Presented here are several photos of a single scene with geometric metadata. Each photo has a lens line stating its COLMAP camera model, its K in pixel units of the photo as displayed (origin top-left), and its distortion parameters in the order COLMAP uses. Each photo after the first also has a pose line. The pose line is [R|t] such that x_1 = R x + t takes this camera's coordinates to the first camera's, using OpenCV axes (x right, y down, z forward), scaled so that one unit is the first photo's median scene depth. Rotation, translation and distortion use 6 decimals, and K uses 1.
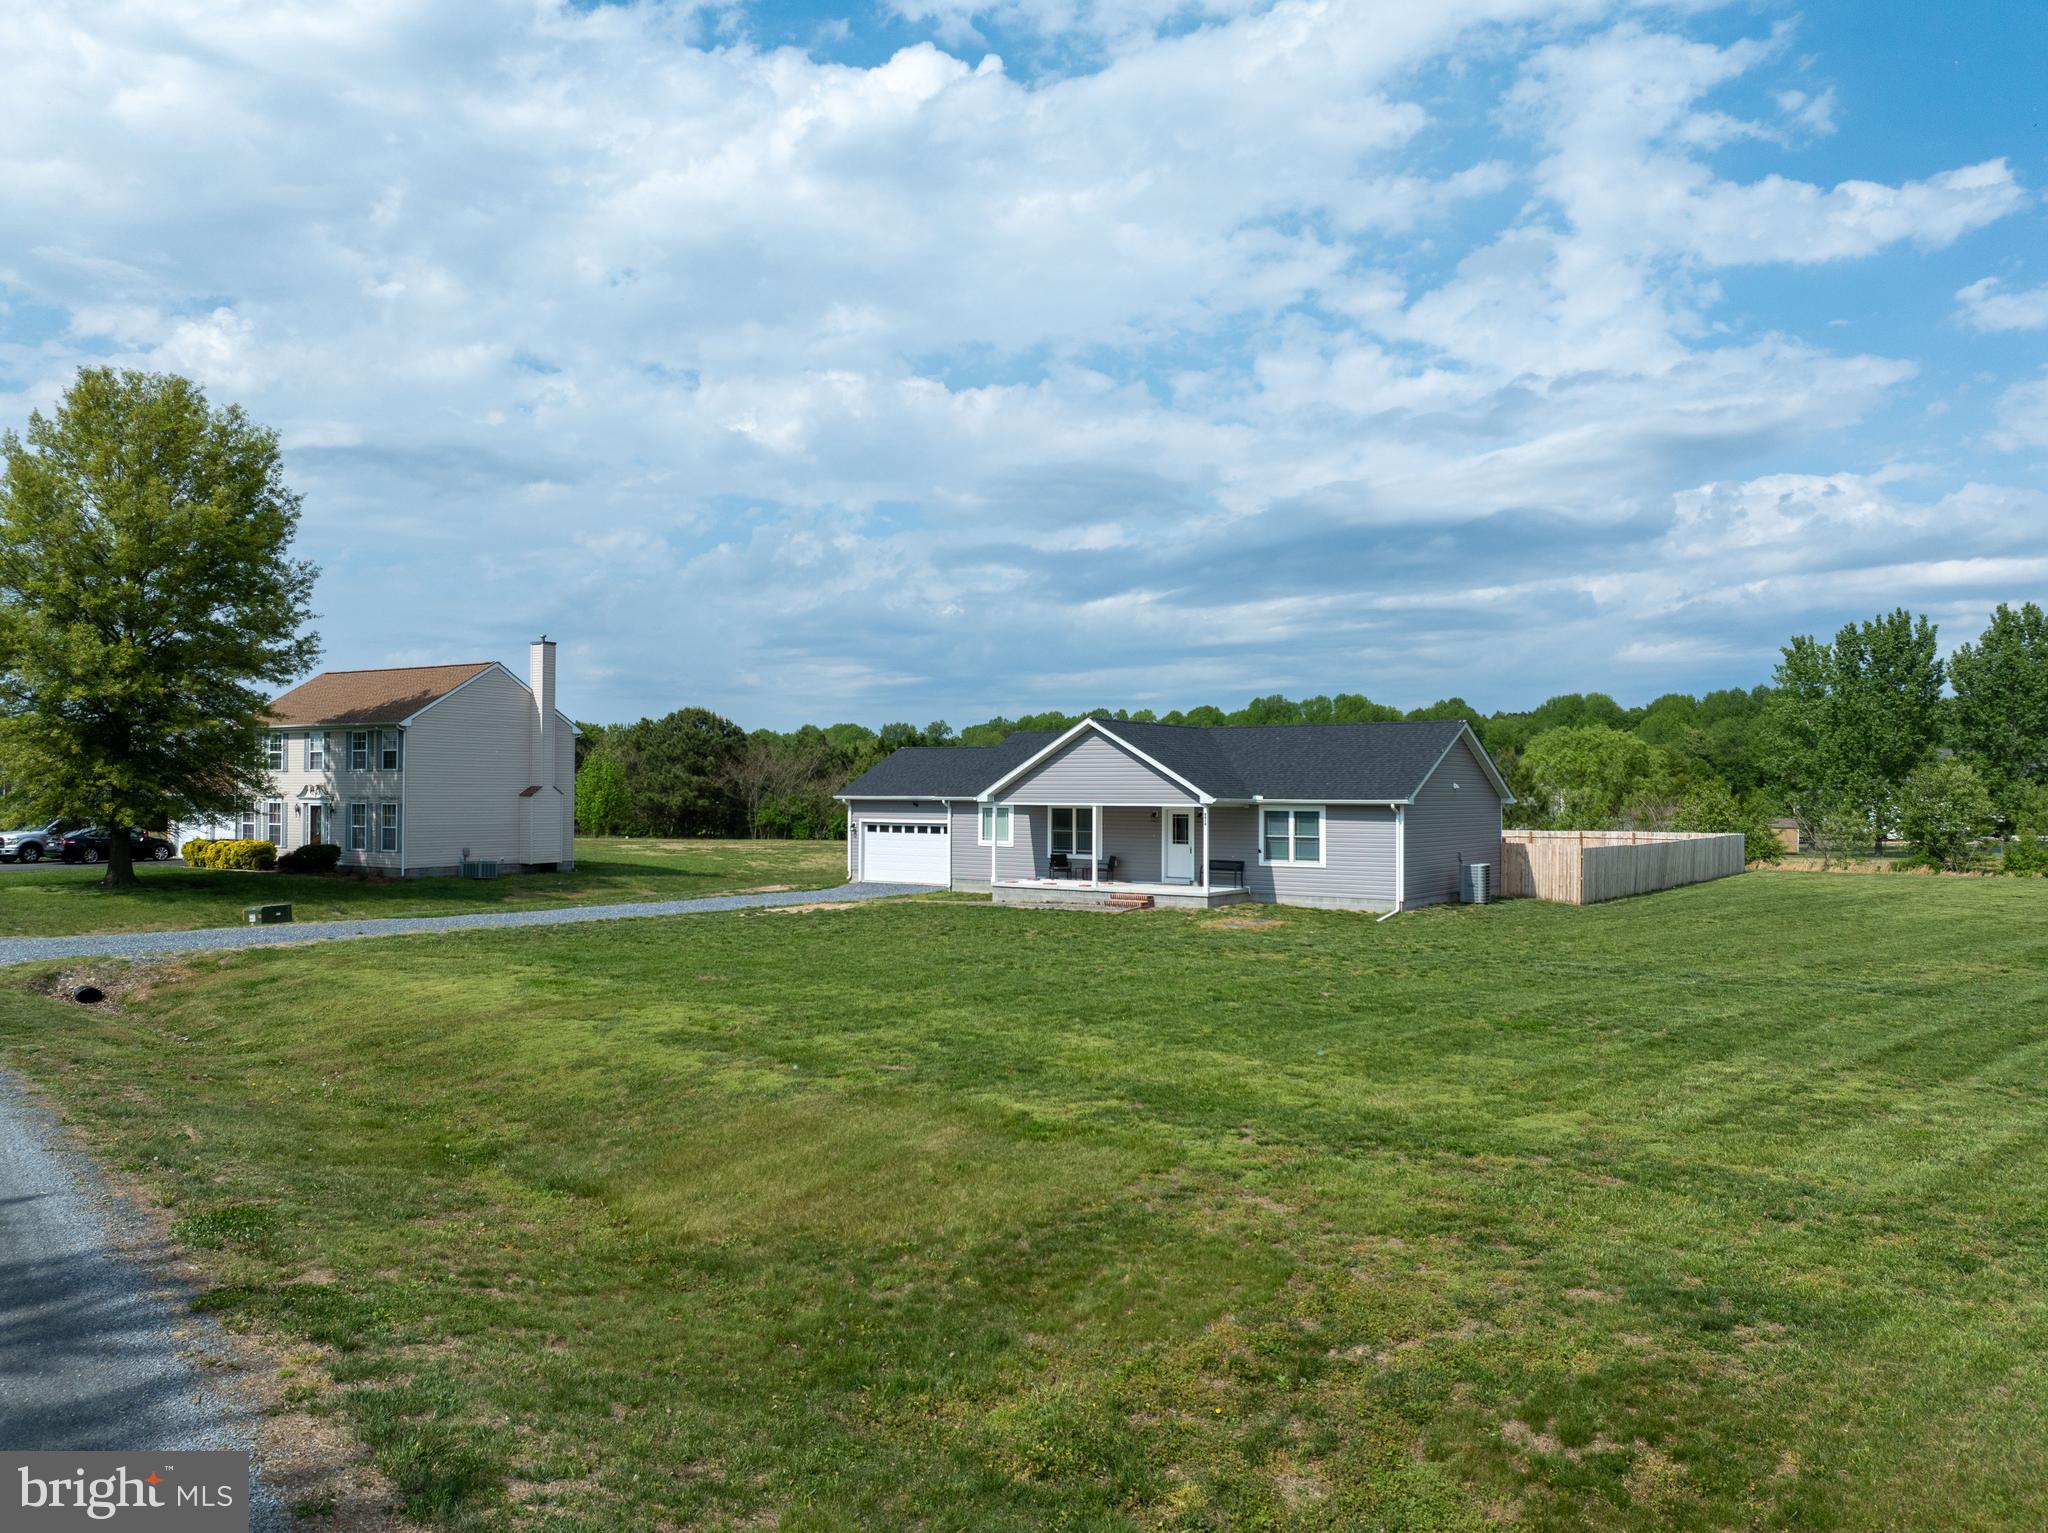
lens RADIAL K [[1458.4, 0, 1026.3], [0, 1458.4, 805.9], [0, 0, 1]] dist [-0.039636, 0.006388]
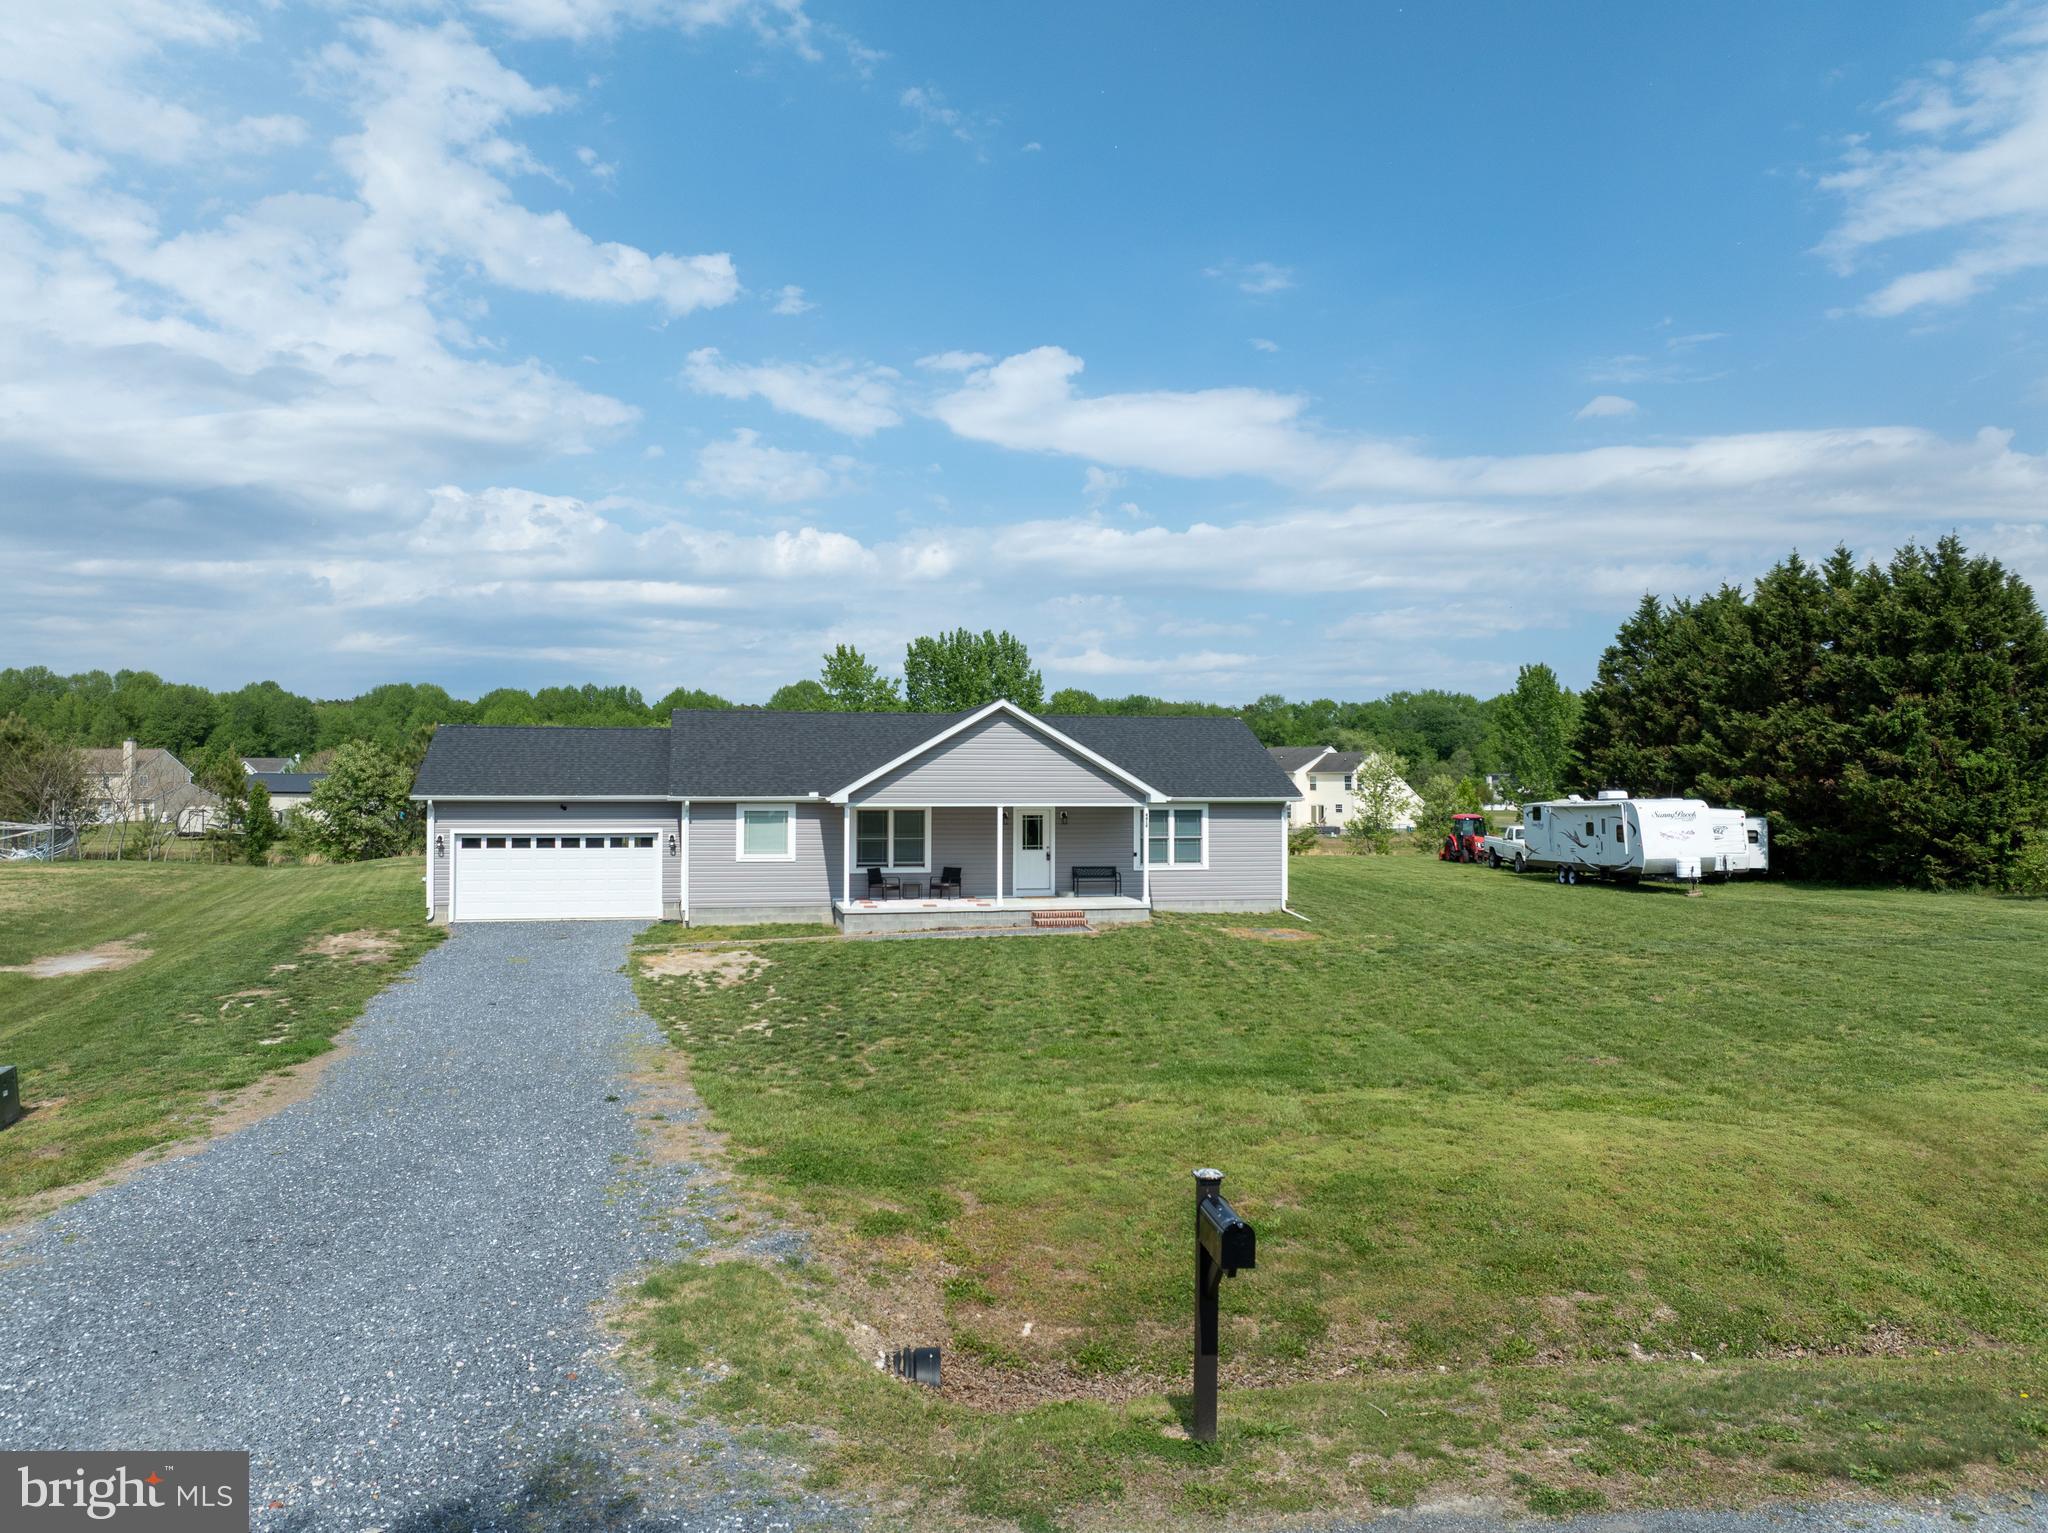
lens RADIAL K [[1458.4, 0, 994.5], [0, 1458.4, 732.9], [0, 0, 1]] dist [-0.039636, 0.006388]
pose [[0.676066, 0.025636, 0.736395, -0.450526], [0.007358, 0.999110, -0.041537, -0.005992], [-0.736804, 0.033500, 0.675275, 0.357100]]
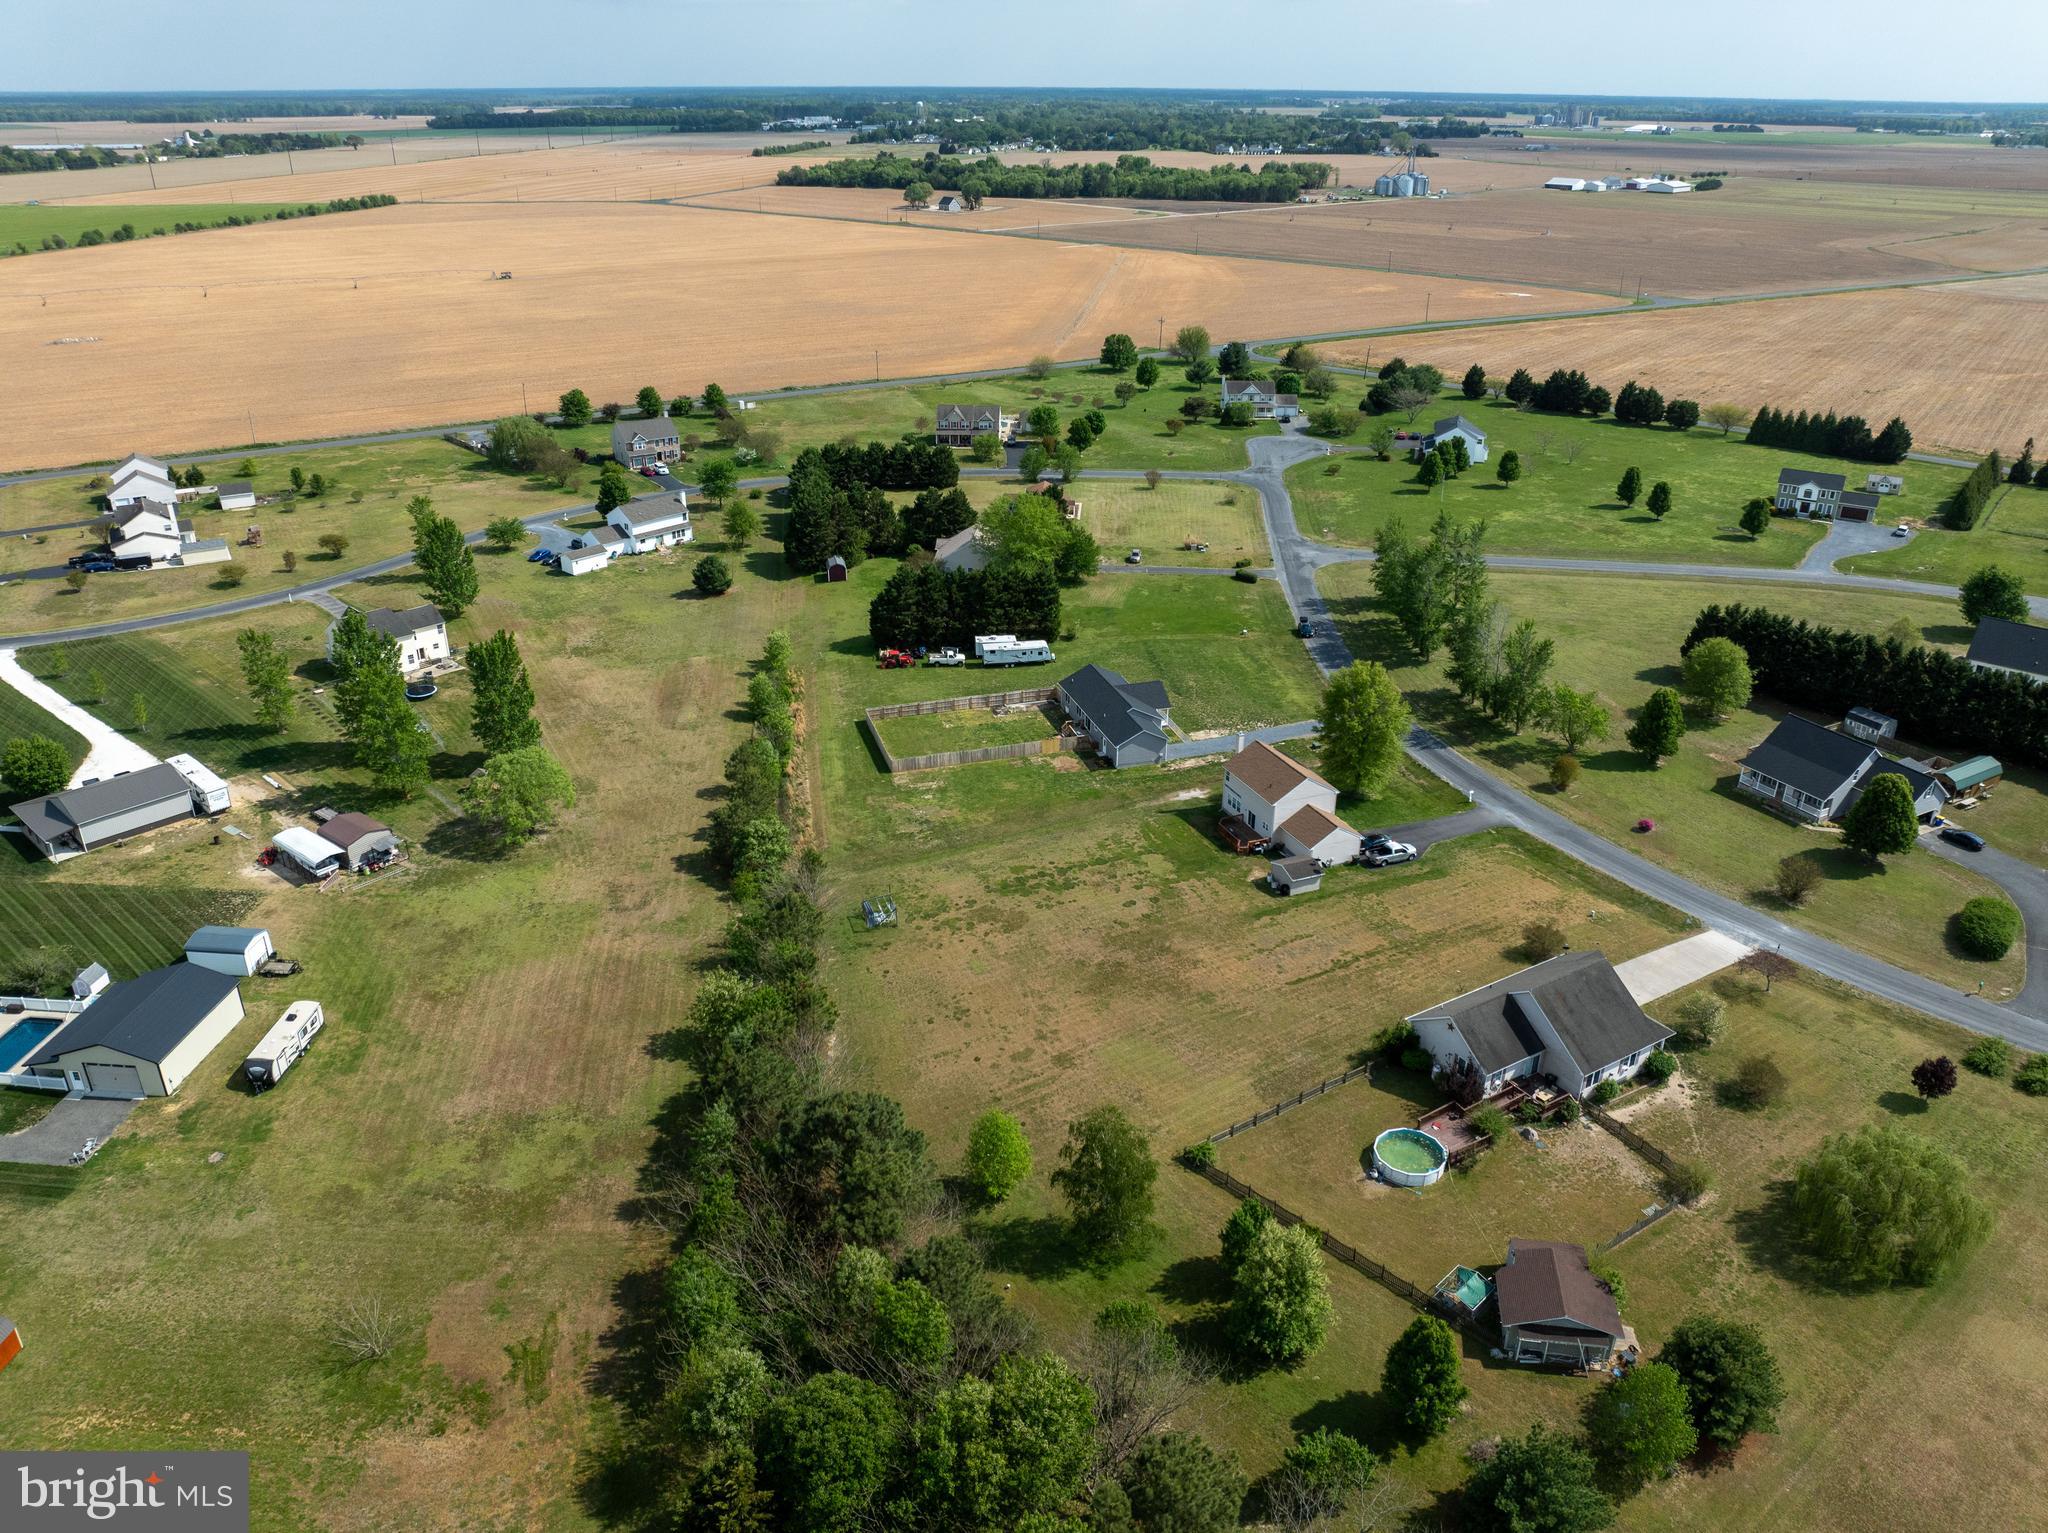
lens RADIAL K [[1458.4, 0, 1042.6], [0, 1458.4, 777.7], [0, 0, 1]] dist [-0.039636, 0.006388]
pose [[-0.806233, -0.266076, 0.528386, -1.761986], [-0.007203, 0.897499, 0.440957, -1.469508], [-0.591554, 0.351708, -0.725510, 3.775222]]
